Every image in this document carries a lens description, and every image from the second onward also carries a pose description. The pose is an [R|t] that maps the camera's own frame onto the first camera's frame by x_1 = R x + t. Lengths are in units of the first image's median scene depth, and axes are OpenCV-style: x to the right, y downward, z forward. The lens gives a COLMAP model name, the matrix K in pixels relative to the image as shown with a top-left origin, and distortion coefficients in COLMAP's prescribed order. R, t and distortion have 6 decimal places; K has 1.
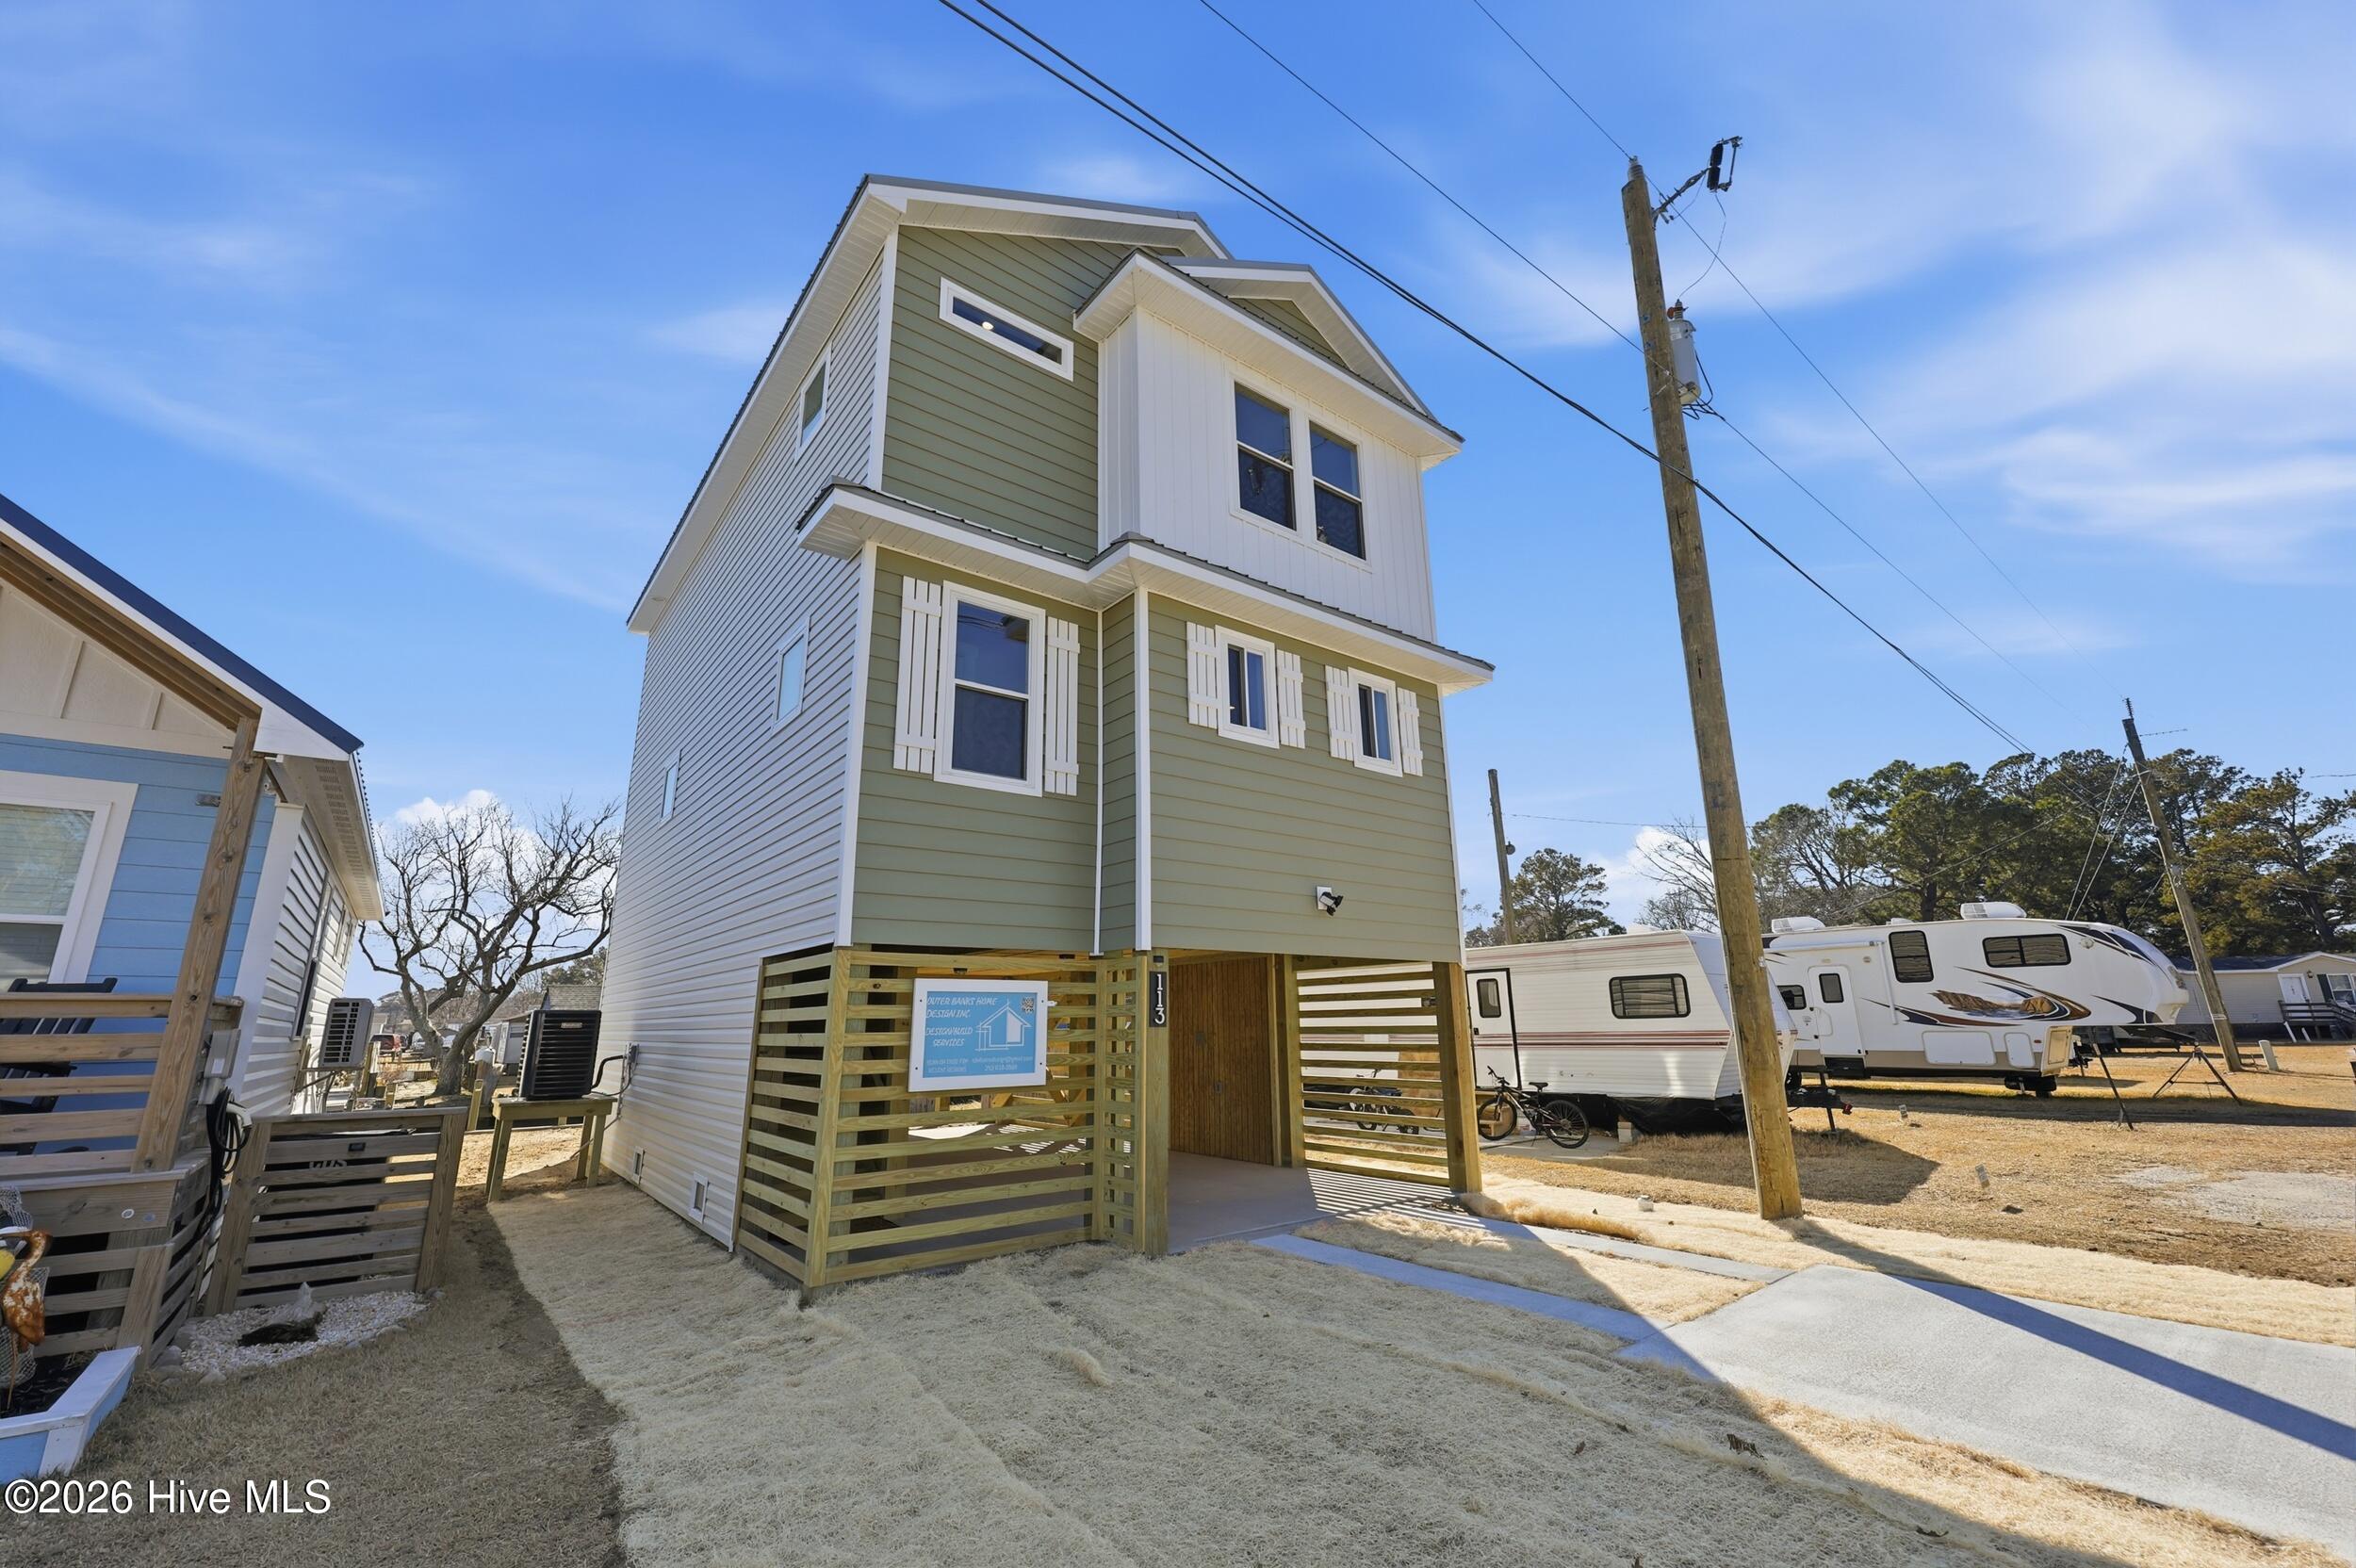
lens RADIAL K [[957.1, 0, 1181.0], [0, 957.1, 784.4], [0, 0, 1]] dist [0.004048, 0.000331]
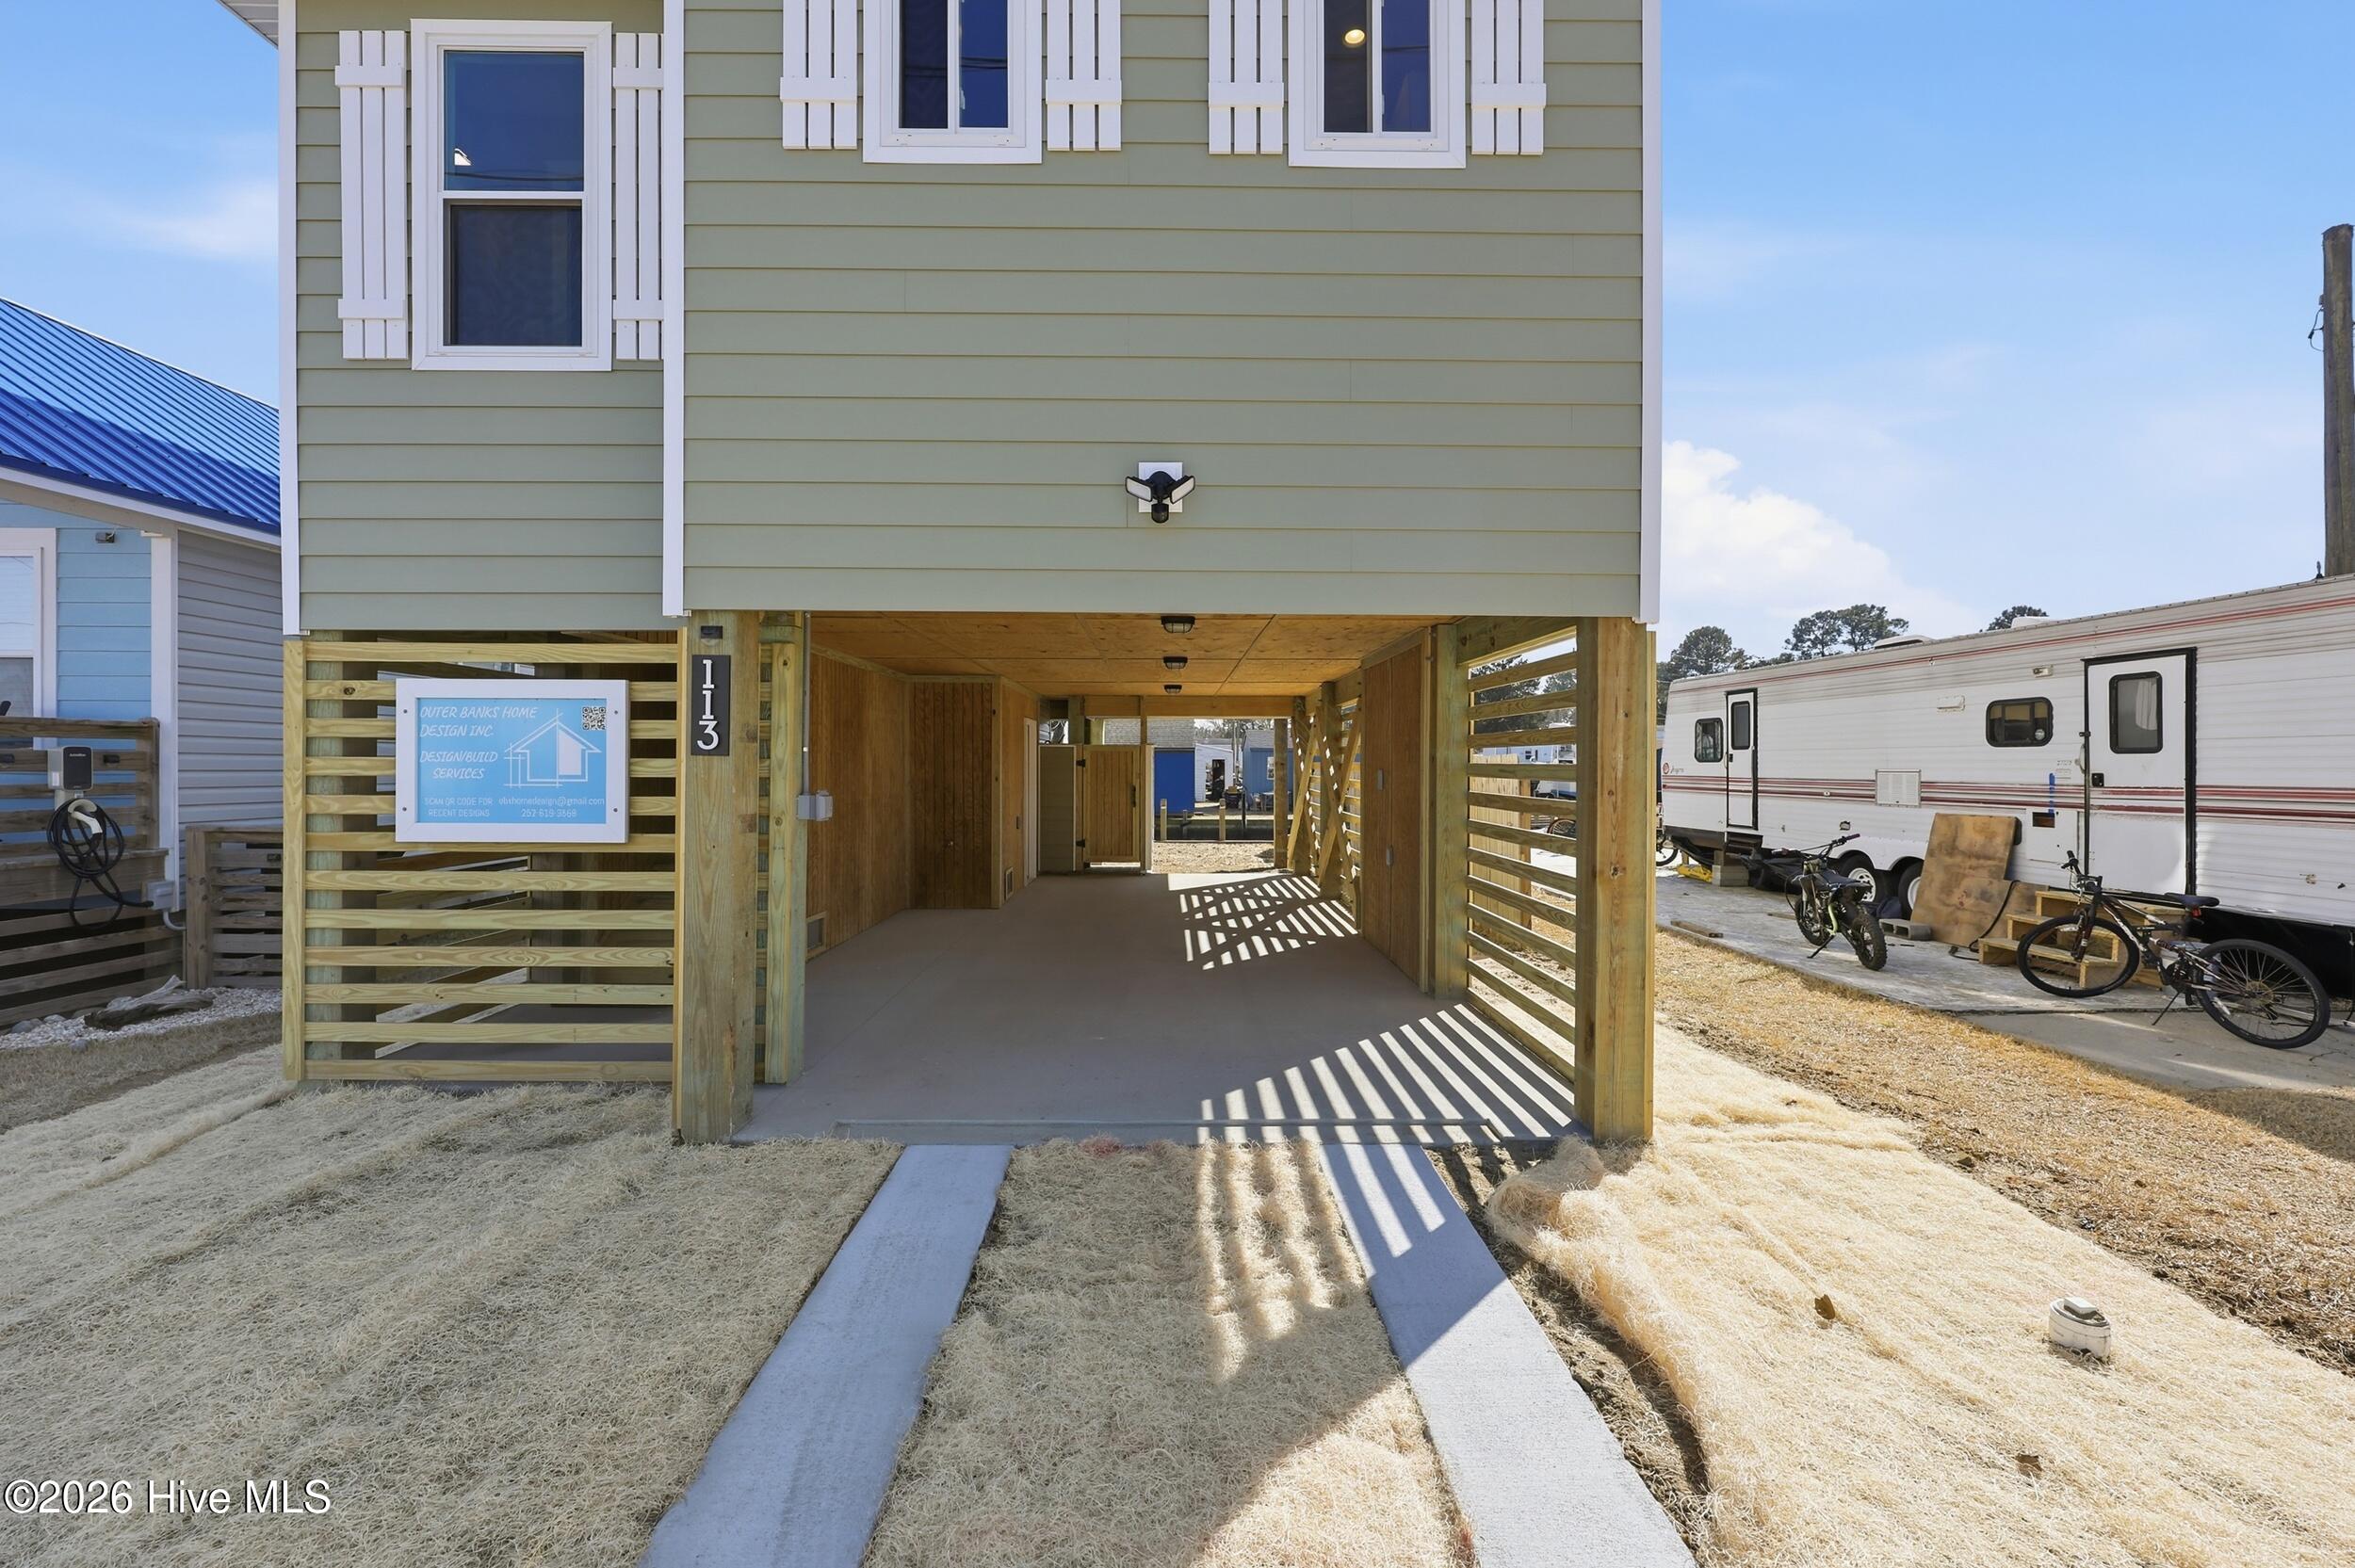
lens RADIAL K [[956.7, 0, 1171.0], [0, 956.7, 770.2], [0, 0, 1]] dist [0.004048, 0.000331]
pose [[0.787807, 0.020140, -0.615593, 0.502539], [0.137682, 0.968415, 0.207883, 0.179478], [0.600337, -0.248527, 0.760151, 0.721021]]
